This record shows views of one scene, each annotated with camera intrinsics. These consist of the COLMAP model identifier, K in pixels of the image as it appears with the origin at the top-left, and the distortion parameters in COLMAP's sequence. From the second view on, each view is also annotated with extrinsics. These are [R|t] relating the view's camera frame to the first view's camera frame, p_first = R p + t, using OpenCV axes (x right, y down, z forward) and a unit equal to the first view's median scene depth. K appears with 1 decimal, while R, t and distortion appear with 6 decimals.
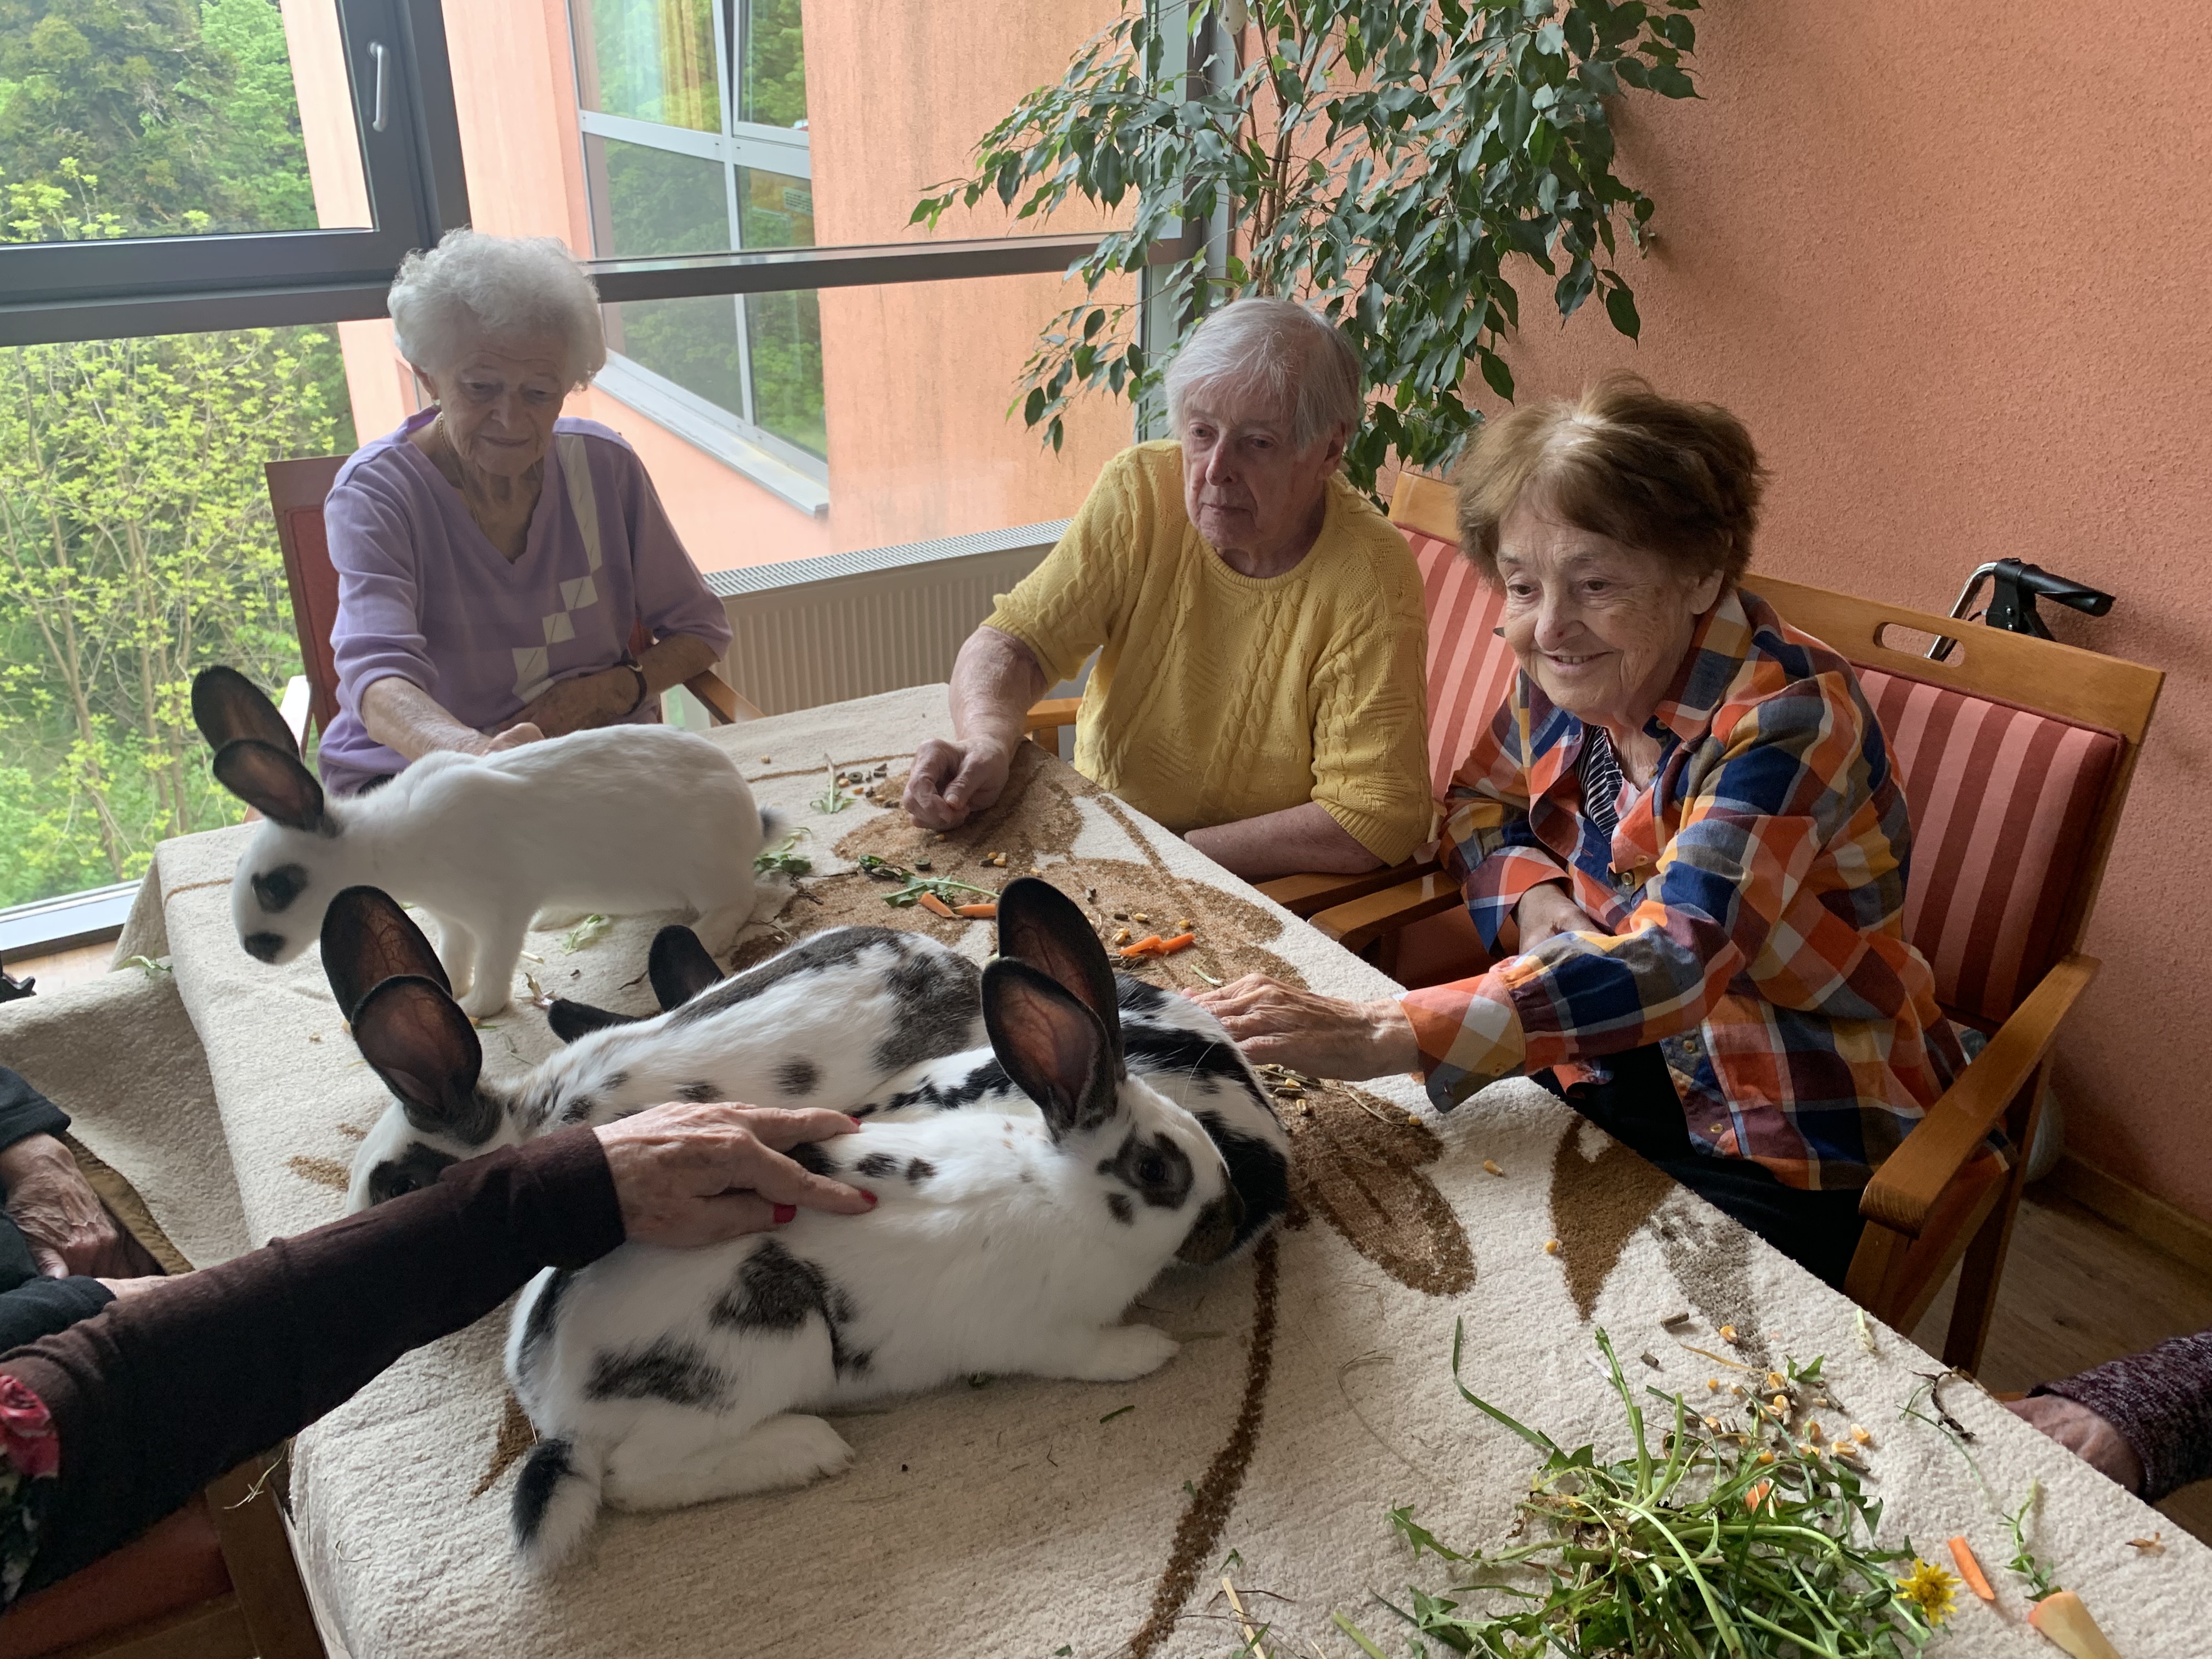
lens RADIAL K [[1737.8, 0, 1016.5], [0, 1737.8, 828.2], [0, 0, 1]] dist [-0.009948, -0.006820]
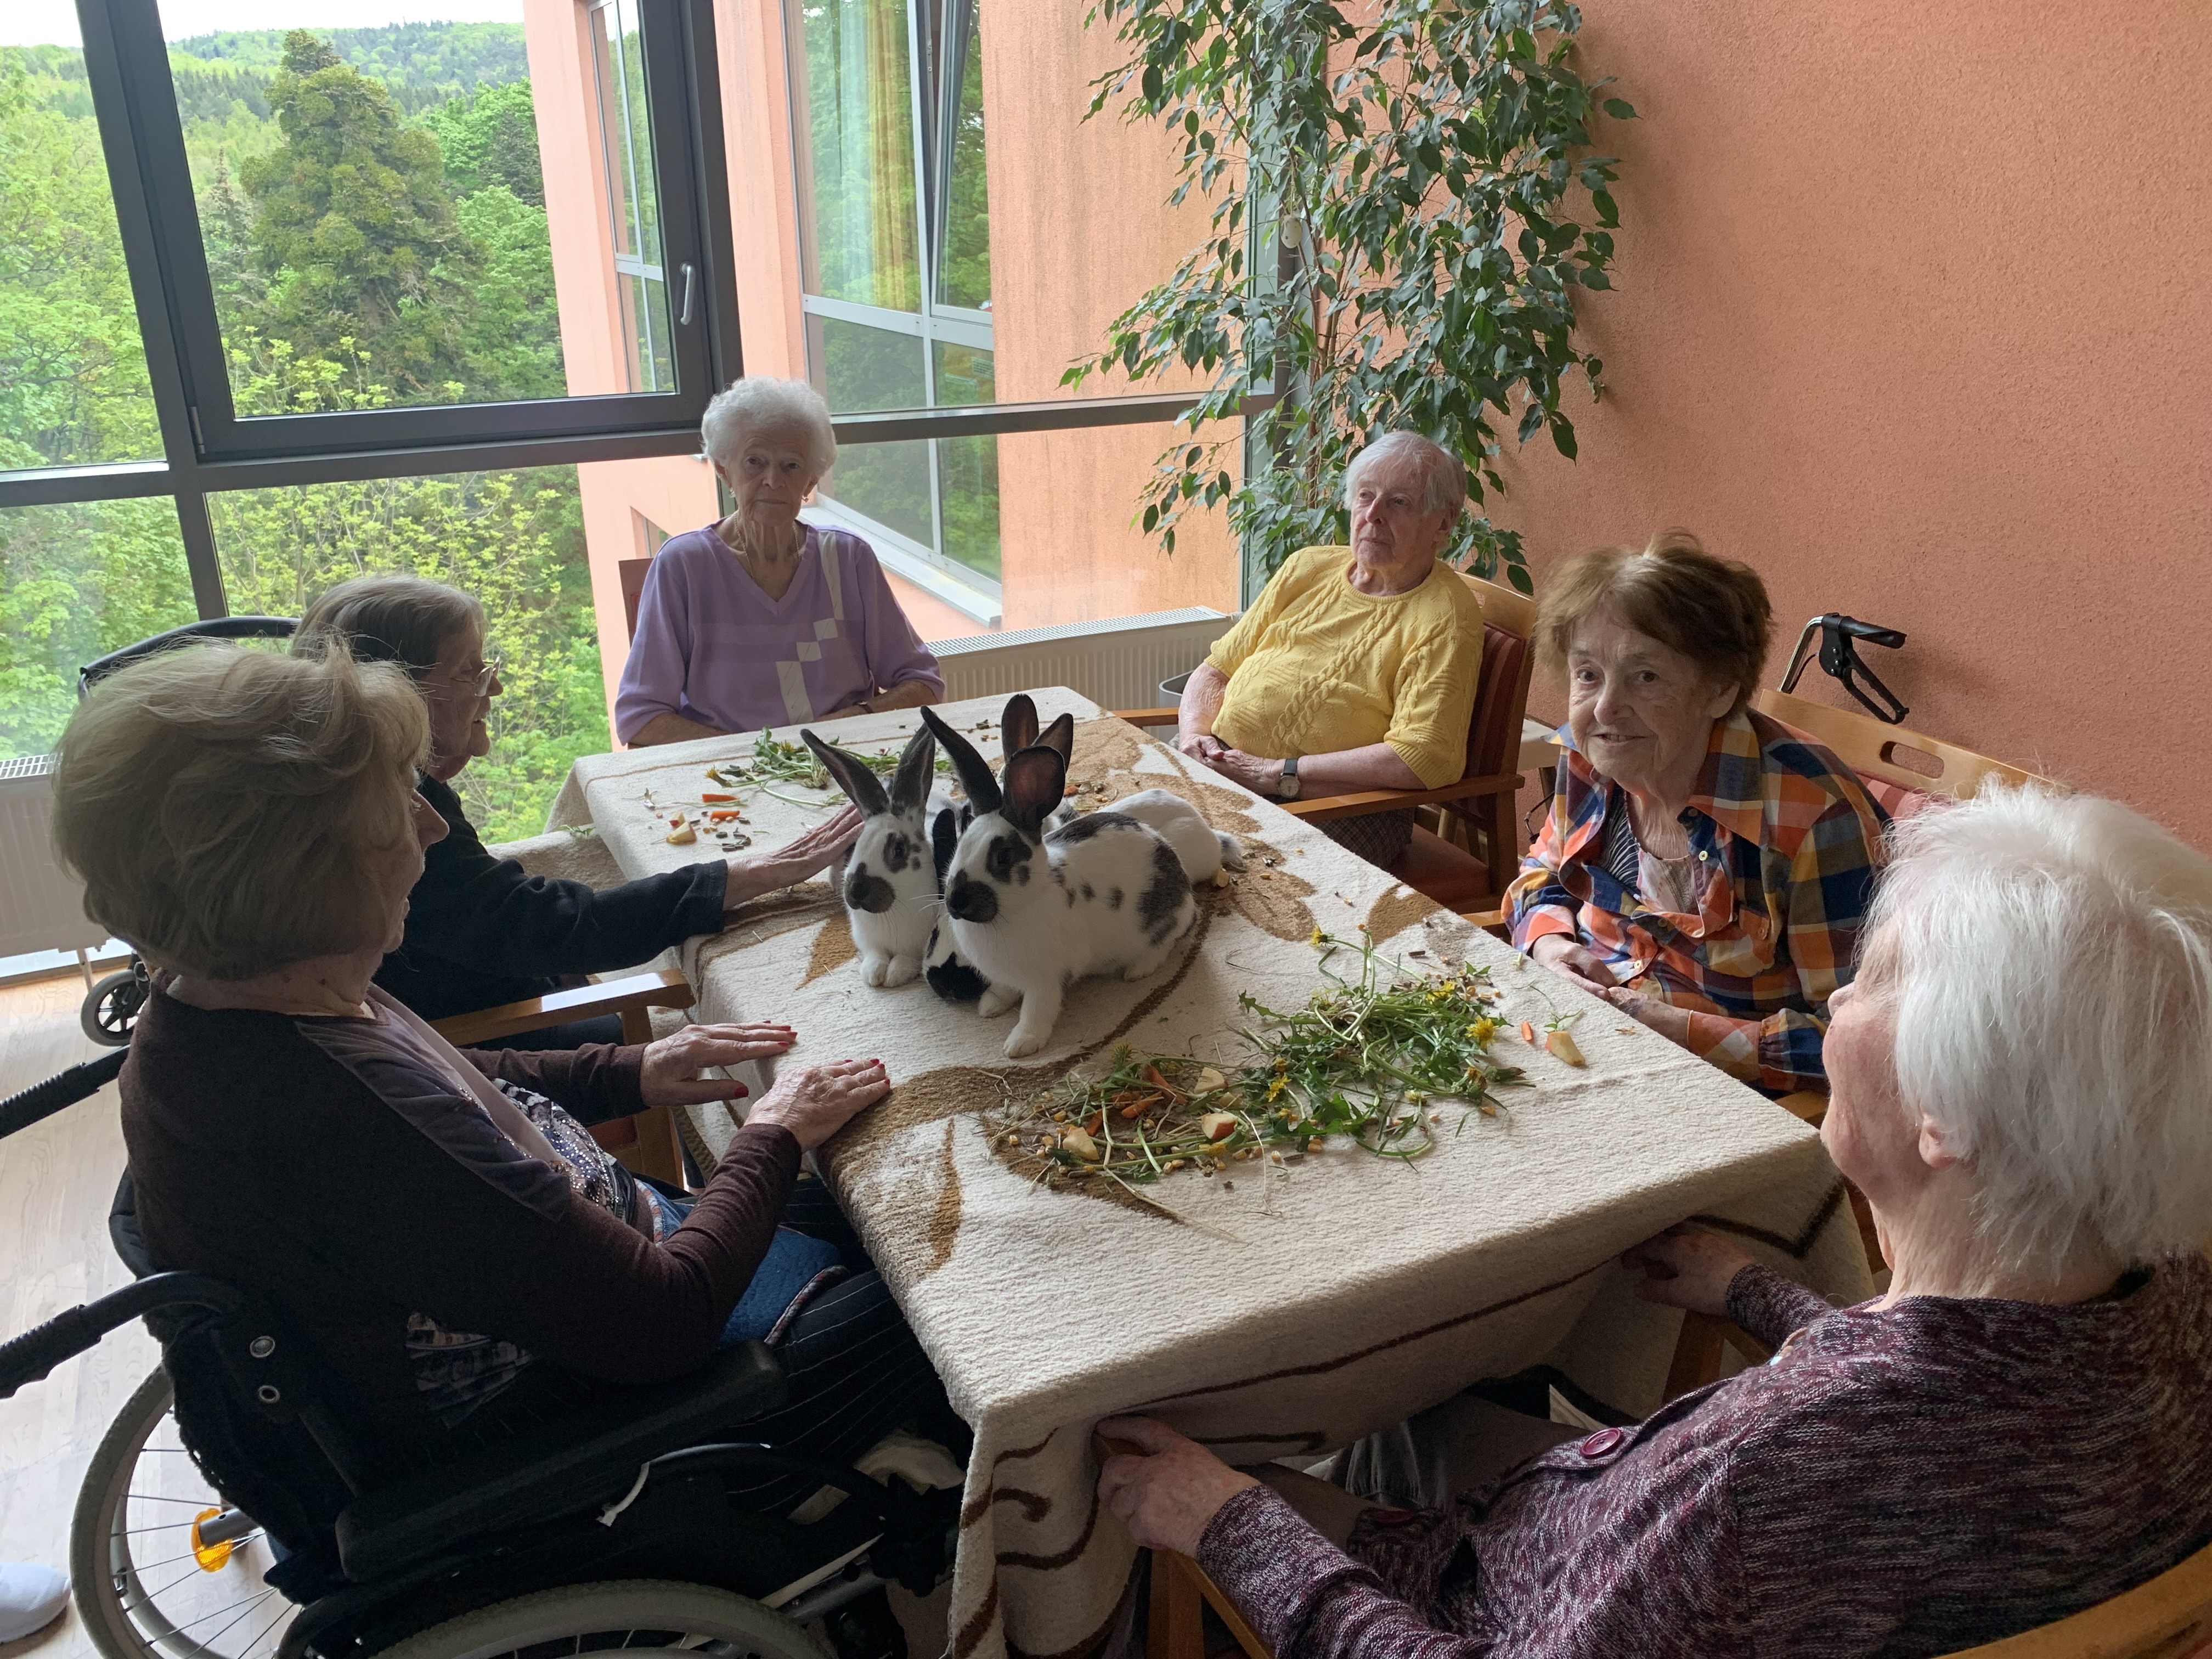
lens RADIAL K [[1737.8, 0, 1016.5], [0, 1737.8, 828.2], [0, 0, 1]] dist [-0.009948, -0.006820]
pose [[0.994568, 0.011239, -0.103481, 0.030889], [-0.019916, 0.996334, -0.083196, 0.068036], [0.102167, 0.084805, 0.991146, -0.198048]]
